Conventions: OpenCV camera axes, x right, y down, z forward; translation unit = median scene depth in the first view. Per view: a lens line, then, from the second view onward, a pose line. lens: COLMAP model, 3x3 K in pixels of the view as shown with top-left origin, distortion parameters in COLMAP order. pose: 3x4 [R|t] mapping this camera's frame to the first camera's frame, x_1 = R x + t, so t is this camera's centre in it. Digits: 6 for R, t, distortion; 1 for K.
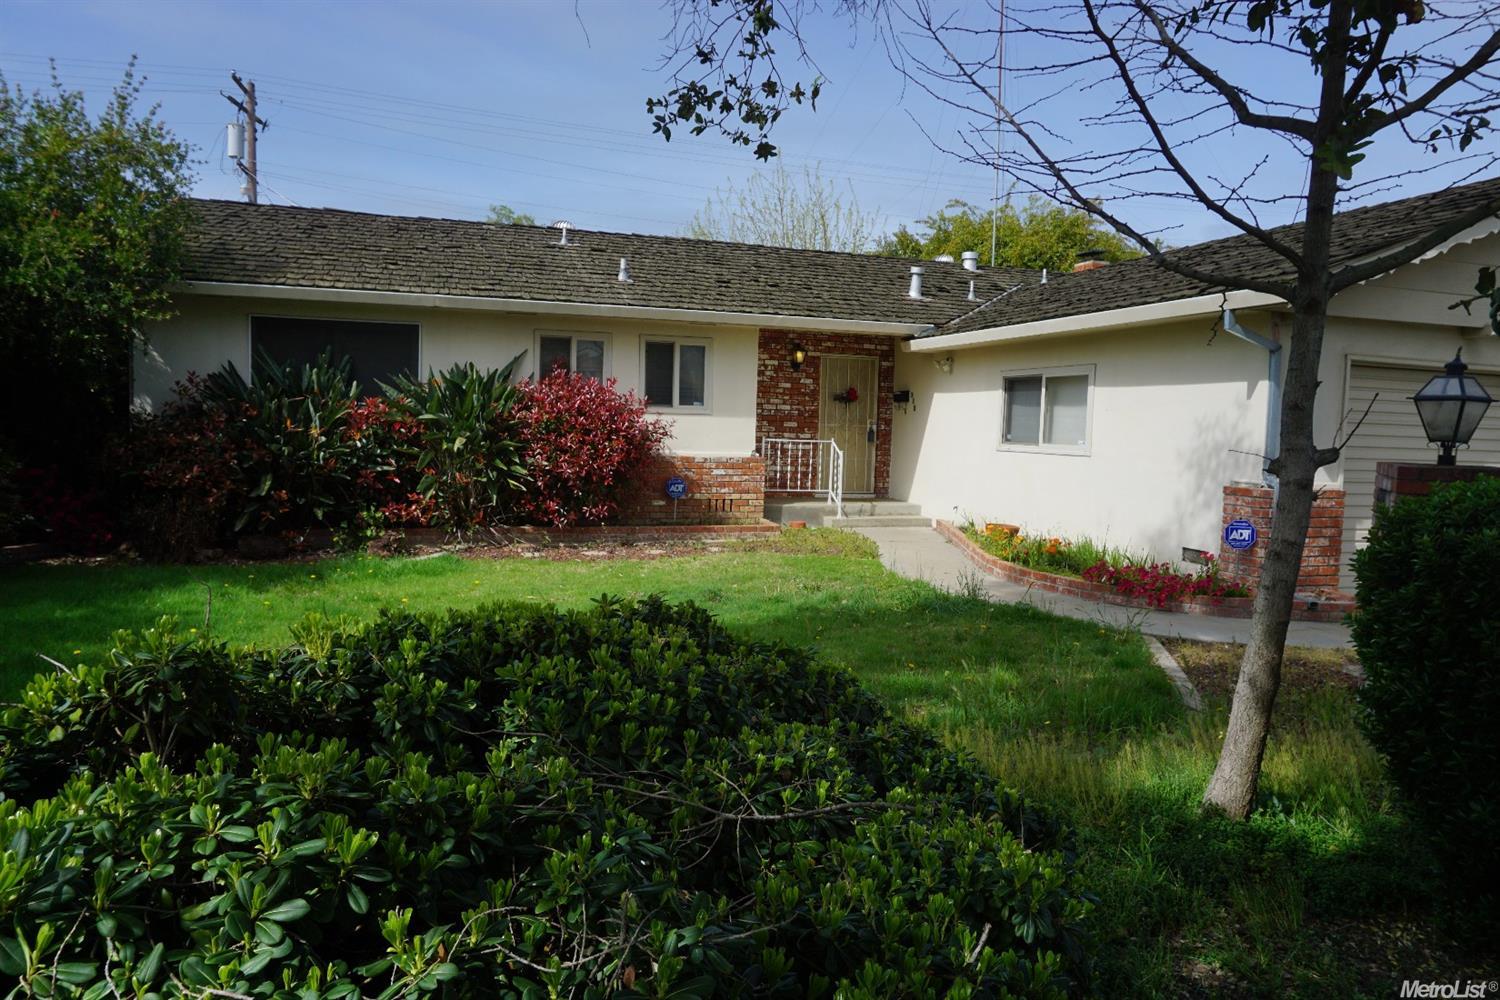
lens RADIAL K [[1003.4, 0, 742.2], [0, 1003.4, 492.5], [0, 0, 1]] dist [-0.029541, 0.014785]
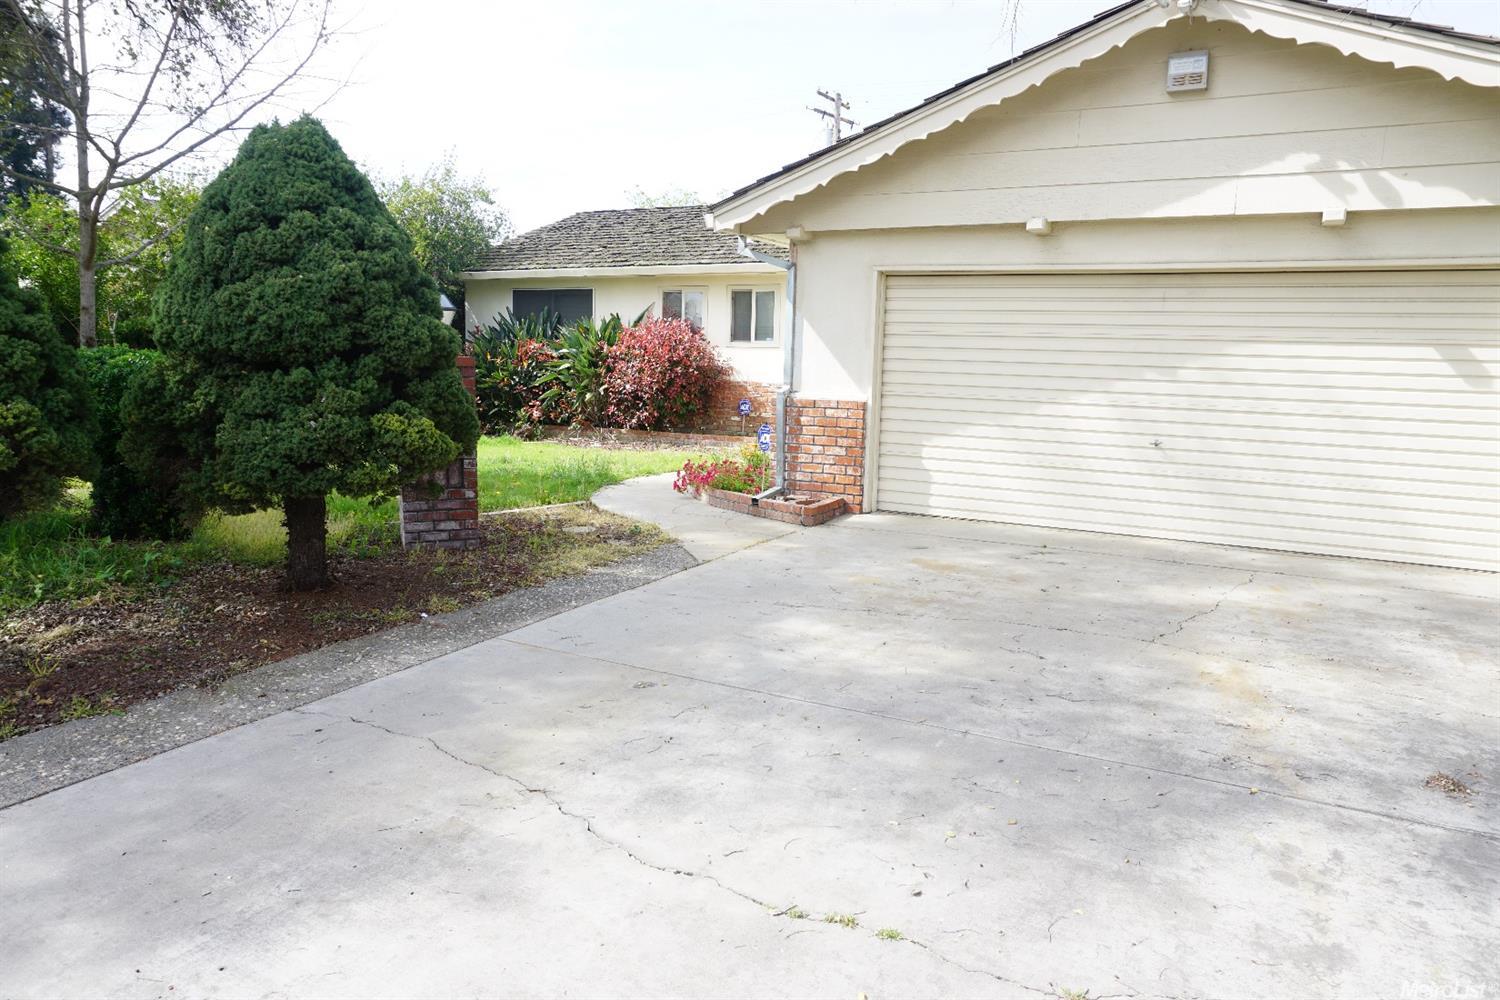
lens RADIAL K [[1003.4, 0, 750.5], [0, 1003.4, 498.6], [0, 0, 1]] dist [-0.029541, 0.014785]
pose [[0.684179, 0.090674, -0.723656, 1.304977], [-0.057225, 0.995856, 0.070677, 0.030897], [0.727066, -0.006945, 0.686533, 0.219436]]
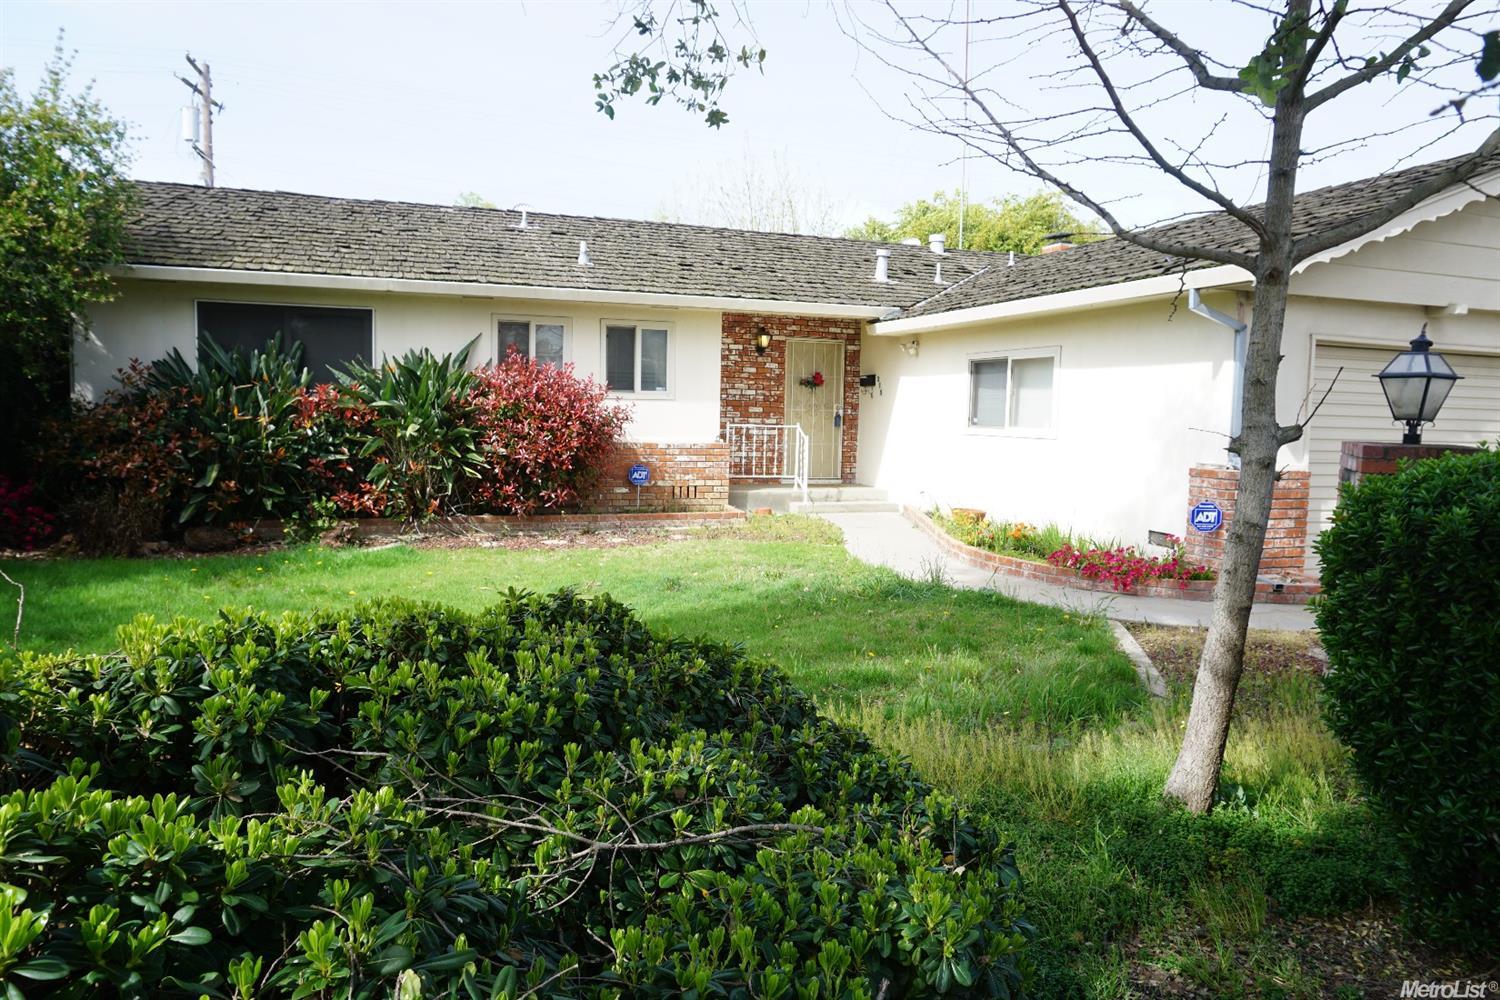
lens RADIAL K [[1003.4, 0, 741.0], [0, 1003.4, 490.8], [0, 0, 1]] dist [-0.029541, 0.014785]
pose [[0.999659, -0.008510, 0.024702, 0.014991], [0.008230, 0.999901, 0.011418, 0.001220], [-0.024797, -0.011211, 0.999630, 0.023199]]
